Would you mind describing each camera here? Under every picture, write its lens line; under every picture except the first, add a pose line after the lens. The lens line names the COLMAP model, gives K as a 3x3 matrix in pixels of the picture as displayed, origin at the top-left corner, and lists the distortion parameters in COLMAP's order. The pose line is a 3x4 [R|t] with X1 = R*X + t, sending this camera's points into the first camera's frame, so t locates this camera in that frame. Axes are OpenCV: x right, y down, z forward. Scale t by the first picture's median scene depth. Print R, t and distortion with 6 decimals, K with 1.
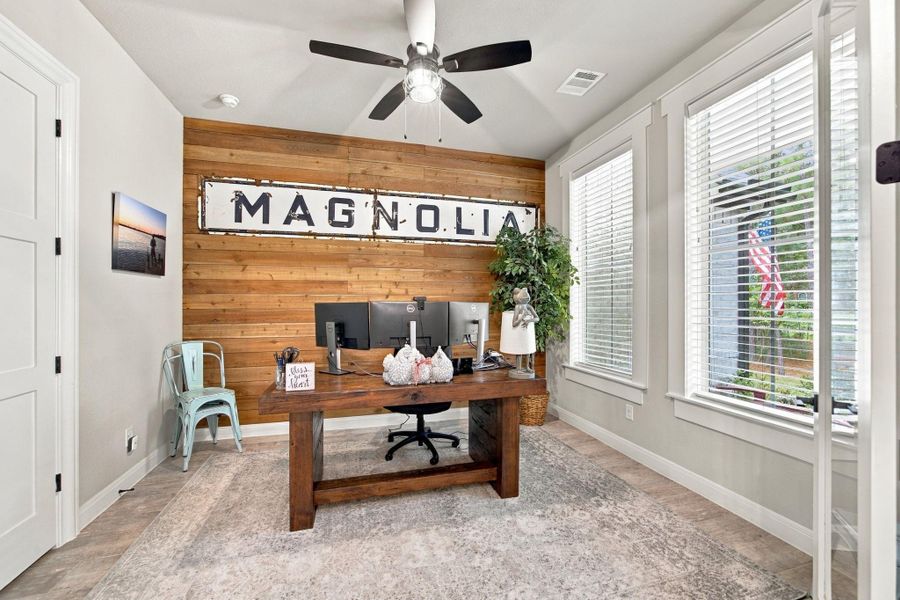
lens RADIAL K [[354.0, 0, 448.5], [0, 354.0, 301.0], [0, 0, 1]] dist [-0.001637, 0.002798]
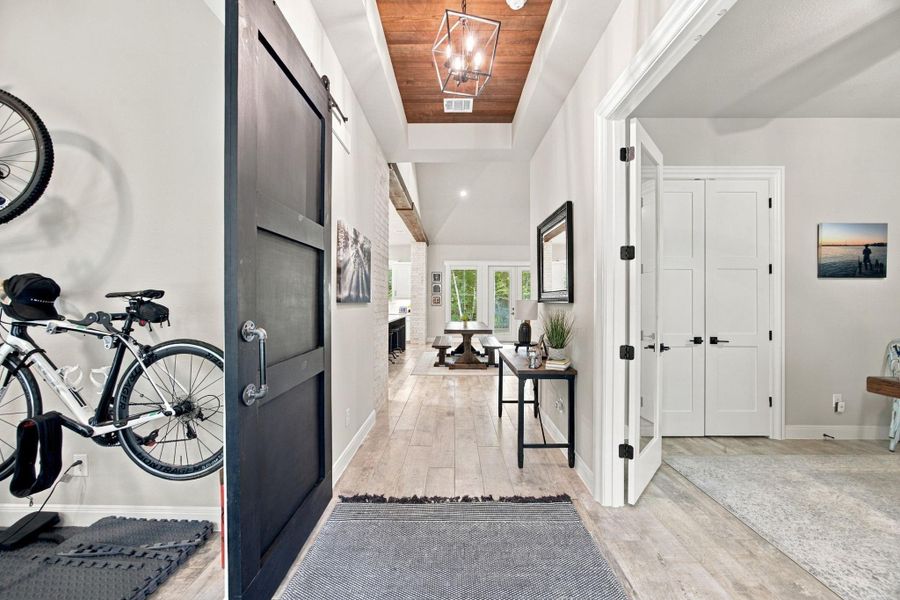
lens RADIAL K [[359.0, 0, 443.7], [0, 359.0, 301.9], [0, 0, 1]] dist [-0.003450, 0.000240]
pose [[-0.282957, -0.000354, -0.959132, 0.911476], [-0.001880, 0.999998, 0.000185, 0.012543], [0.959131, 0.001856, -0.282958, -0.051622]]
